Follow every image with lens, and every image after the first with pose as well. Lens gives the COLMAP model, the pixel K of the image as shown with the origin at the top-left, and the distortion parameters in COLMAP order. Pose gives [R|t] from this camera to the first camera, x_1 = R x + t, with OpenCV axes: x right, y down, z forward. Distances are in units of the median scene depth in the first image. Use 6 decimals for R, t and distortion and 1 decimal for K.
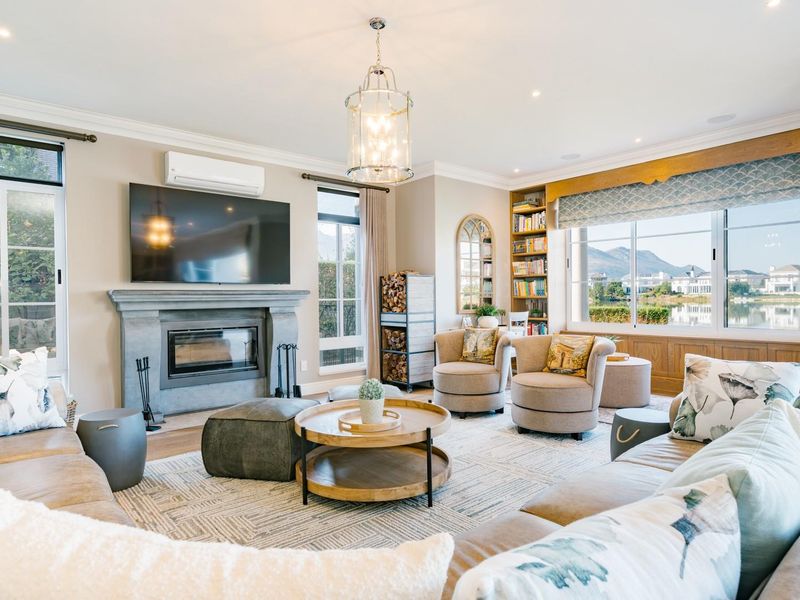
lens RADIAL K [[478.0, 0, 400.0], [0, 478.0, 299.2], [0, 0, 1]] dist [-0.001700, 0.008077]
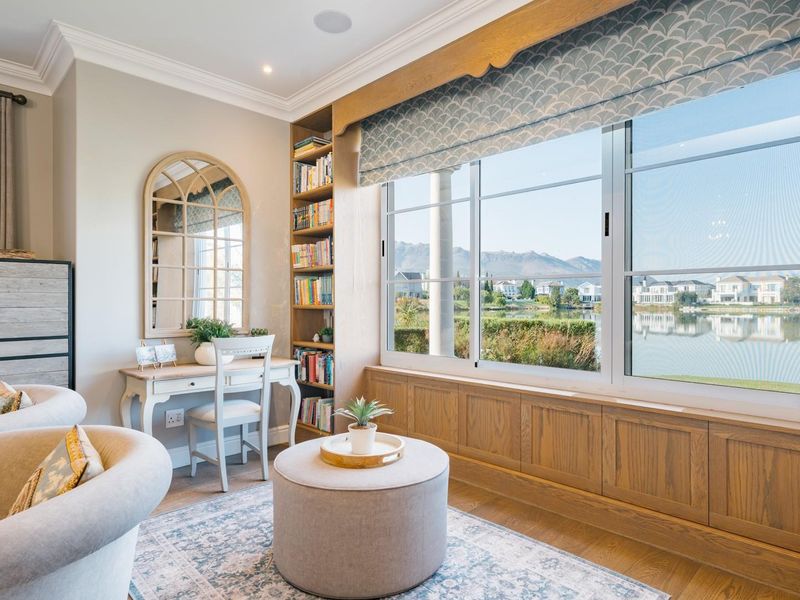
lens RADIAL K [[478.0, 0, 402.1], [0, 478.0, 300.5], [0, 0, 1]] dist [-0.001700, 0.008077]
pose [[0.996977, 0.011387, 0.076861, 0.340985], [-0.010649, 0.999893, -0.010011, -0.007518], [-0.076967, 0.009162, 0.996992, 0.440023]]
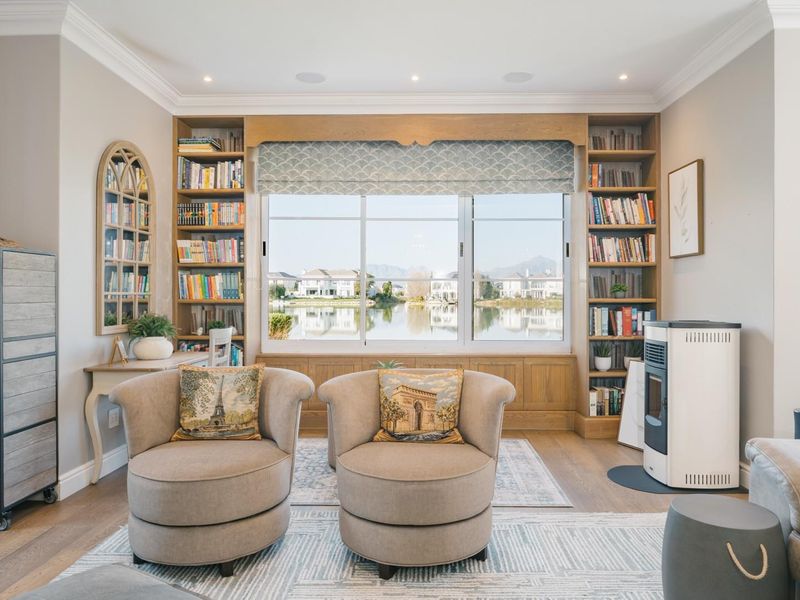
lens RADIAL K [[588.4, 0, 410.3], [0, 588.4, 293.7], [0, 0, 1]] dist [-0.024203, 0.006933]
pose [[0.656570, 0.013652, 0.754142, -0.115719], [-0.003293, 0.999879, -0.015234, -0.003410], [-0.754258, 0.007519, 0.656535, 0.345975]]
